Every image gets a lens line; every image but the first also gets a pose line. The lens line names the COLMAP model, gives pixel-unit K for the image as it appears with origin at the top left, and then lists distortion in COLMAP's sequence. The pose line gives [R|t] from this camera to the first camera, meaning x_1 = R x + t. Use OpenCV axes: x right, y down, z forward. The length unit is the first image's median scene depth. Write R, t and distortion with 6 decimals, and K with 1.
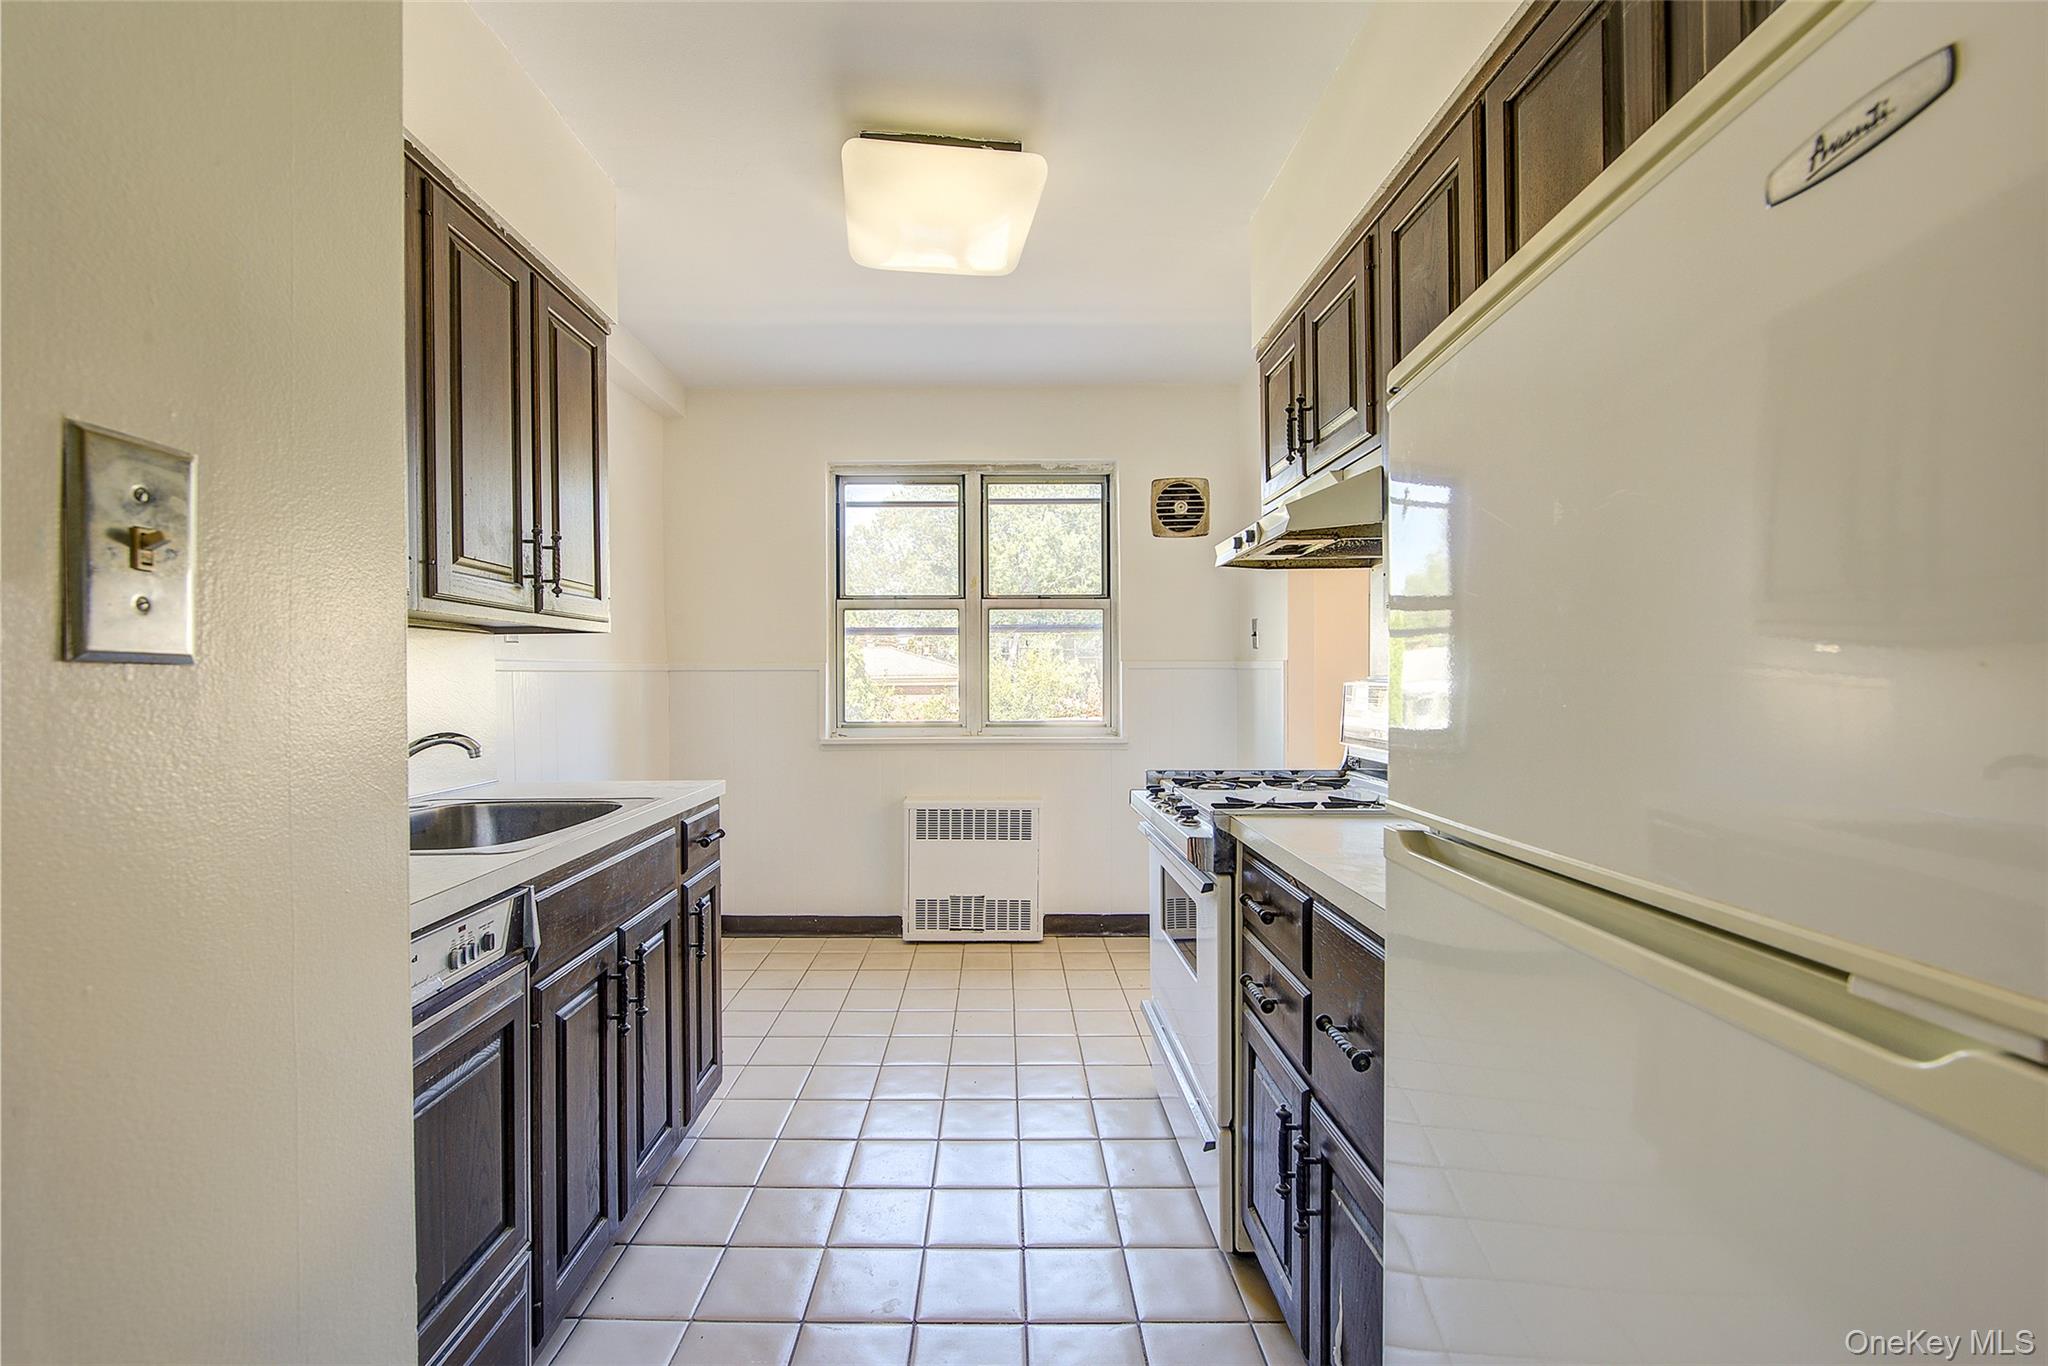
lens RADIAL K [[878.4, 0, 1030.3], [0, 878.4, 677.4], [0, 0, 1]] dist [-0.001254, -0.000501]
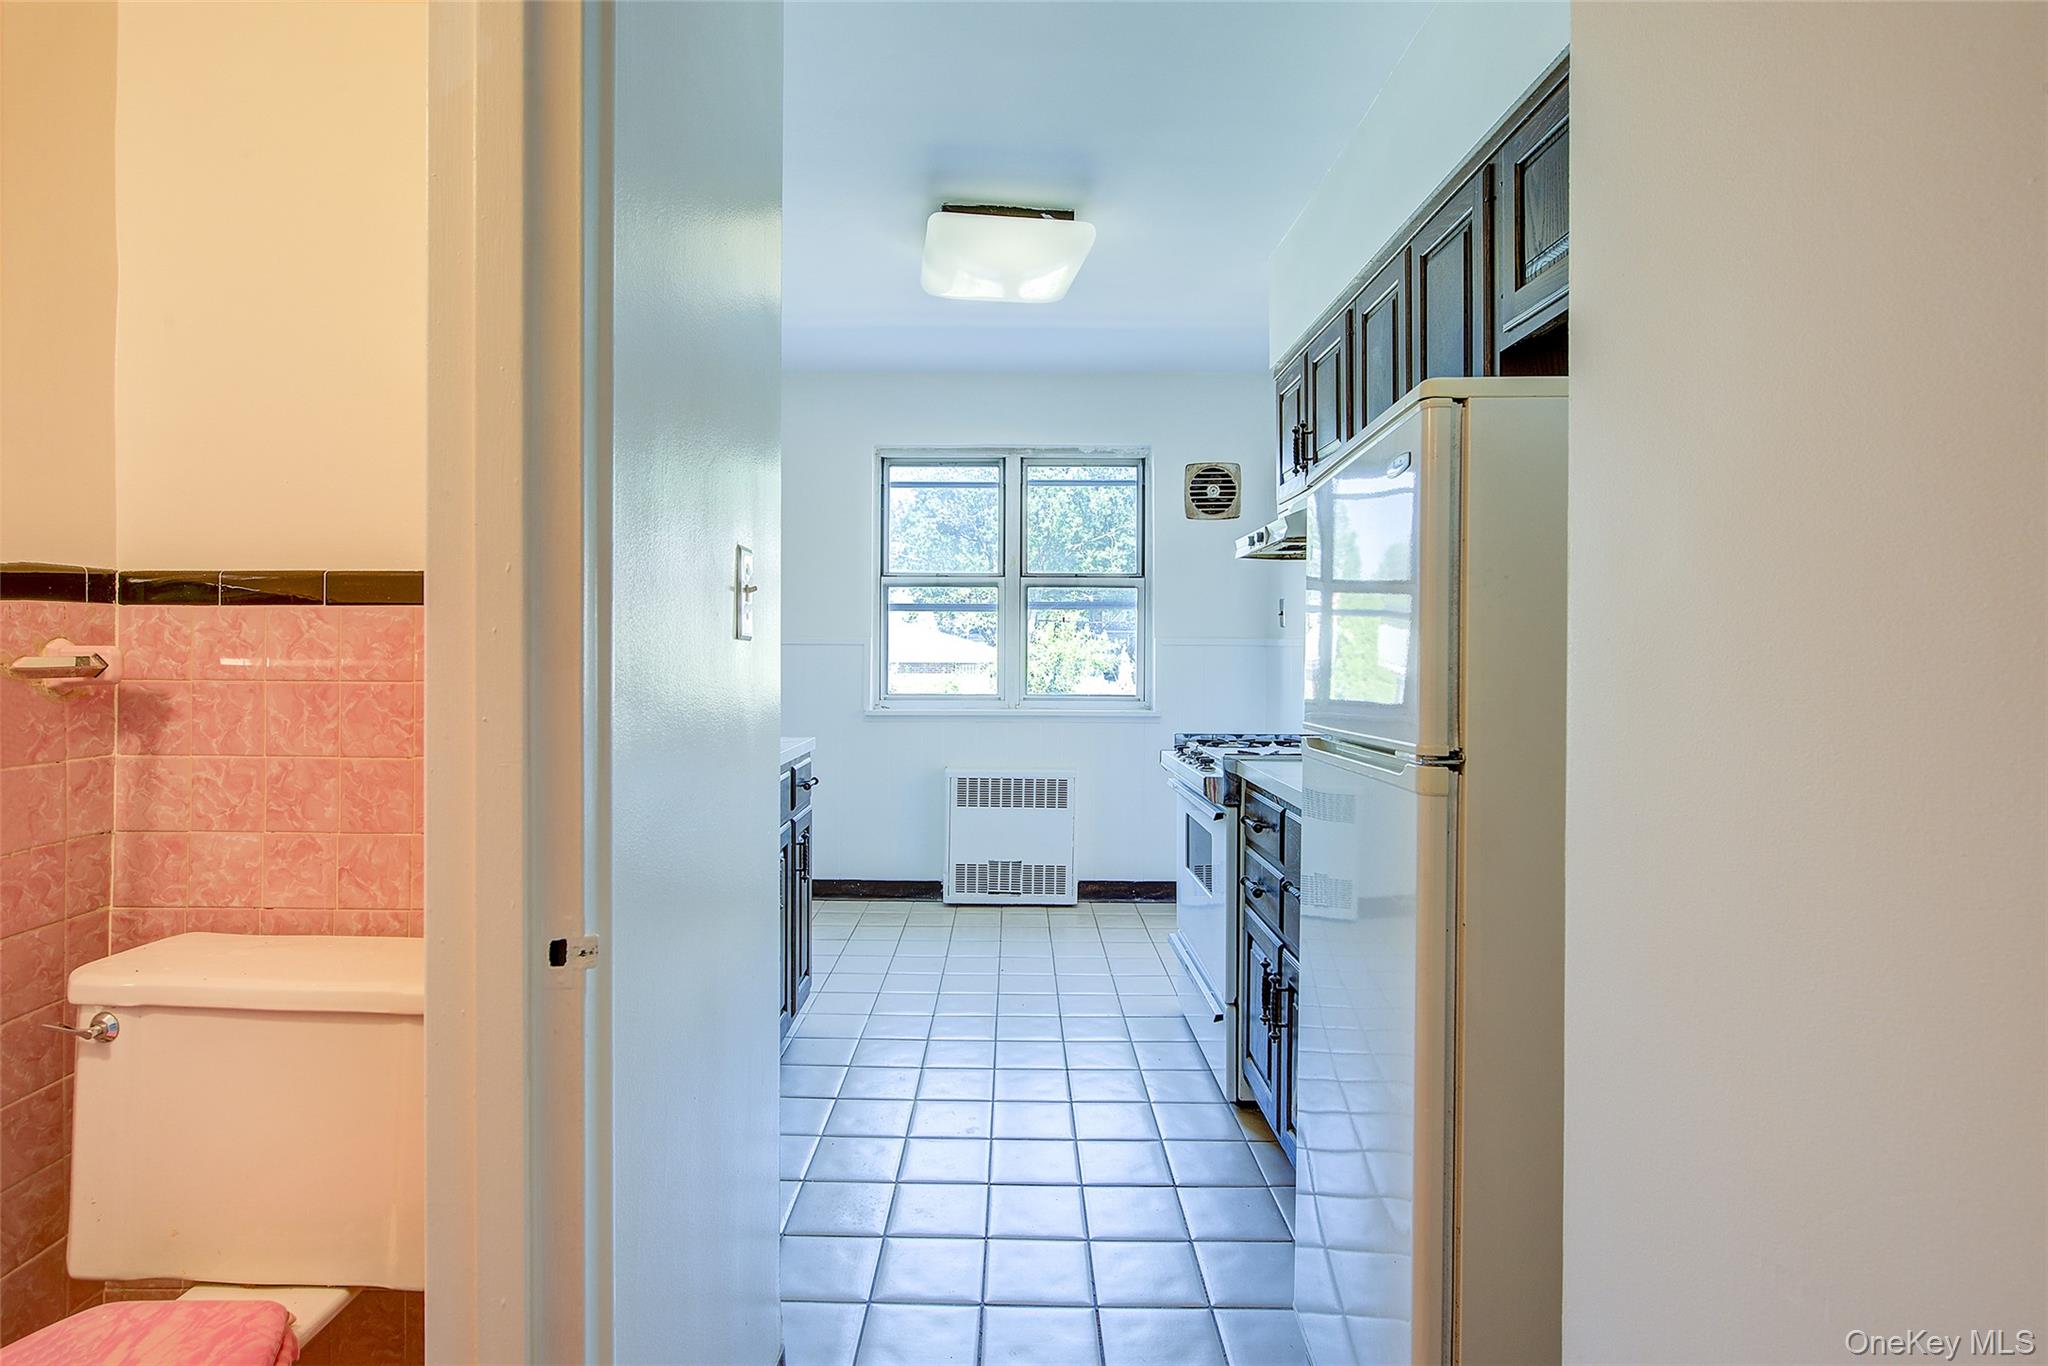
lens RADIAL K [[1025.1, 0, 1024.3], [0, 1025.1, 645.0], [0, 0, 1]] dist [-0.001866, 0.000083]
pose [[0.999630, 0.009156, -0.025608, -0.021155], [-0.009389, 0.999915, -0.008995, 0.002328], [0.025523, 0.009233, 0.999632, -0.232649]]
